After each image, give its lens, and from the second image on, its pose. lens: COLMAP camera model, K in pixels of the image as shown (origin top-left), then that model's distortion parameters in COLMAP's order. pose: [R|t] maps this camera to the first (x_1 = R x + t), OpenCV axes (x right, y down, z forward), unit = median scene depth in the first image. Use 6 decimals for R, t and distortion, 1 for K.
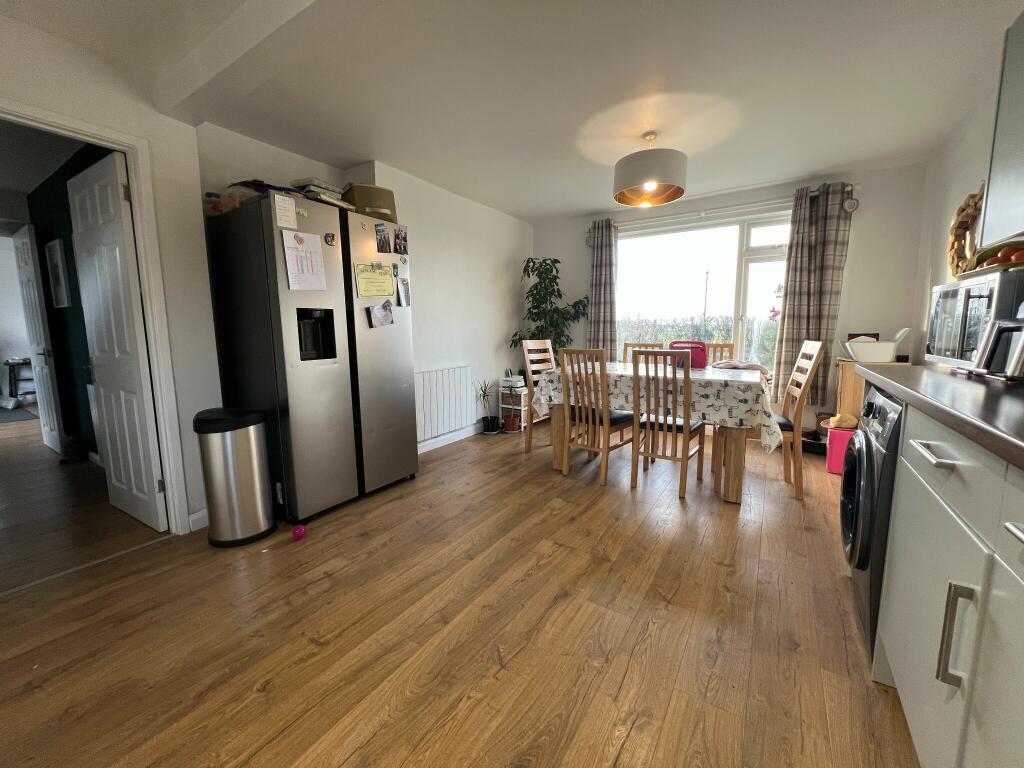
lens RADIAL K [[407.5, 0, 509.2], [0, 407.5, 379.4], [0, 0, 1]] dist [-0.001713, -0.000142]
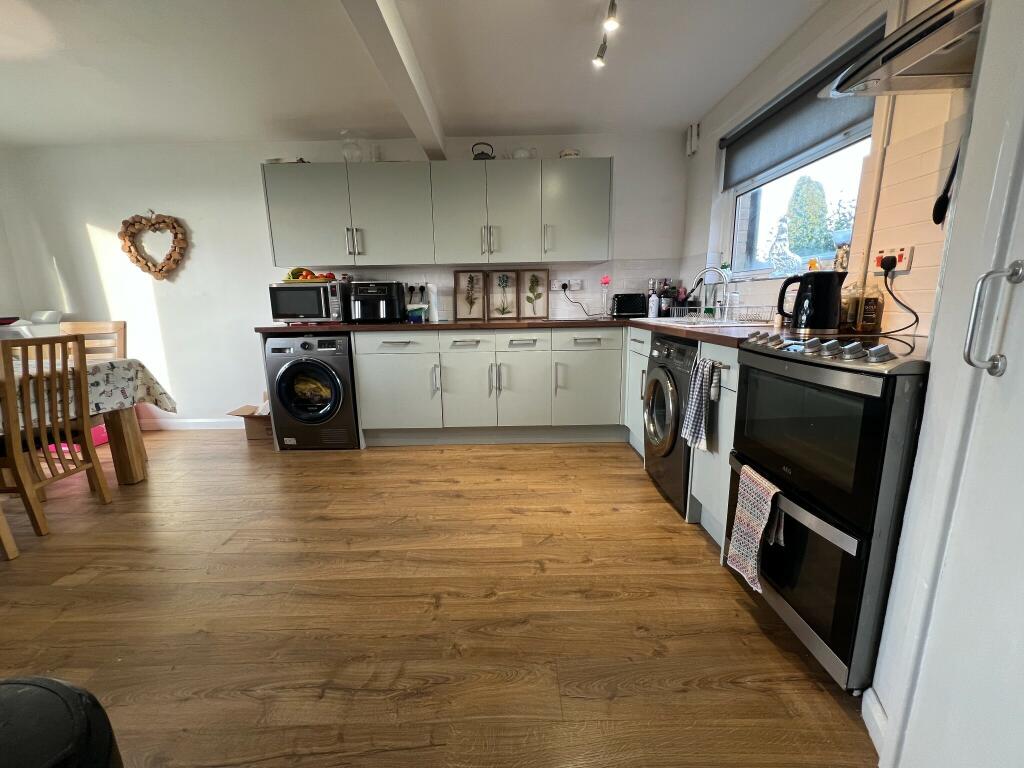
lens RADIAL K [[407.5, 0, 509.2], [0, 407.5, 379.4], [0, 0, 1]] dist [-0.001713, -0.000142]
pose [[-0.546044, -0.136680, 0.826531, -1.139371], [0.126085, 0.961955, 0.242372, -0.106724], [-0.828214, 0.236559, -0.508037, 1.046328]]
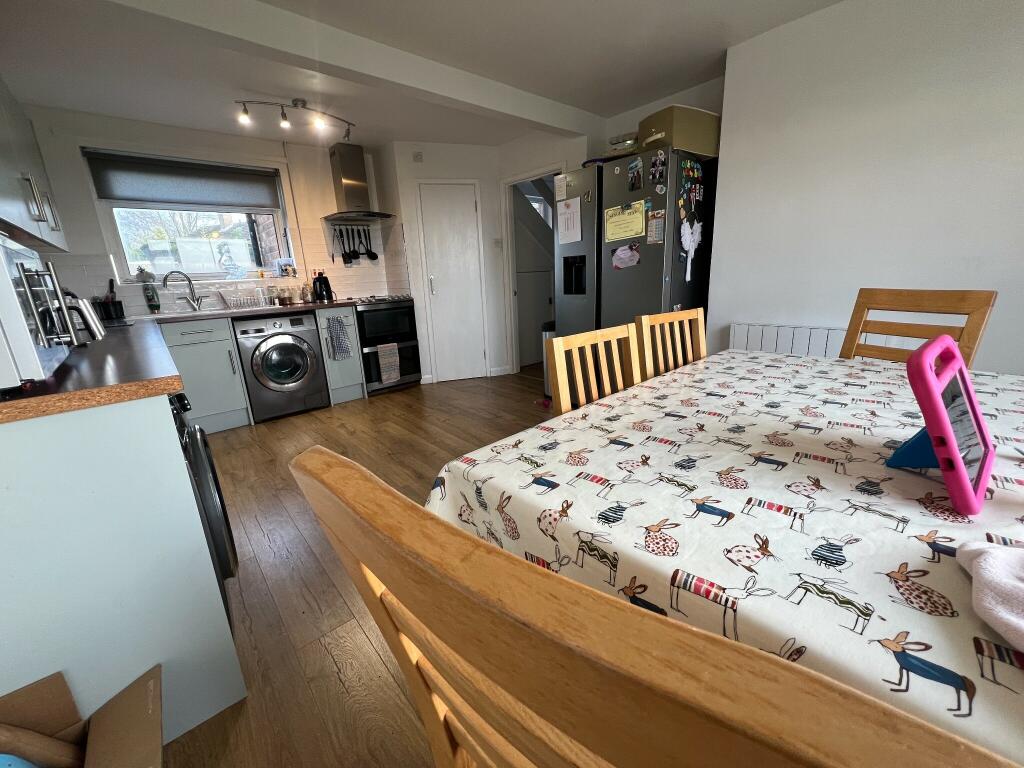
lens RADIAL K [[407.5, 0, 509.2], [0, 407.5, 379.4], [0, 0, 1]] dist [-0.001713, -0.000142]
pose [[-0.271090, 0.265970, -0.925079, 1.241325], [-0.069197, 0.953195, 0.294332, -0.221581], [0.960064, 0.143803, -0.239997, 1.557904]]
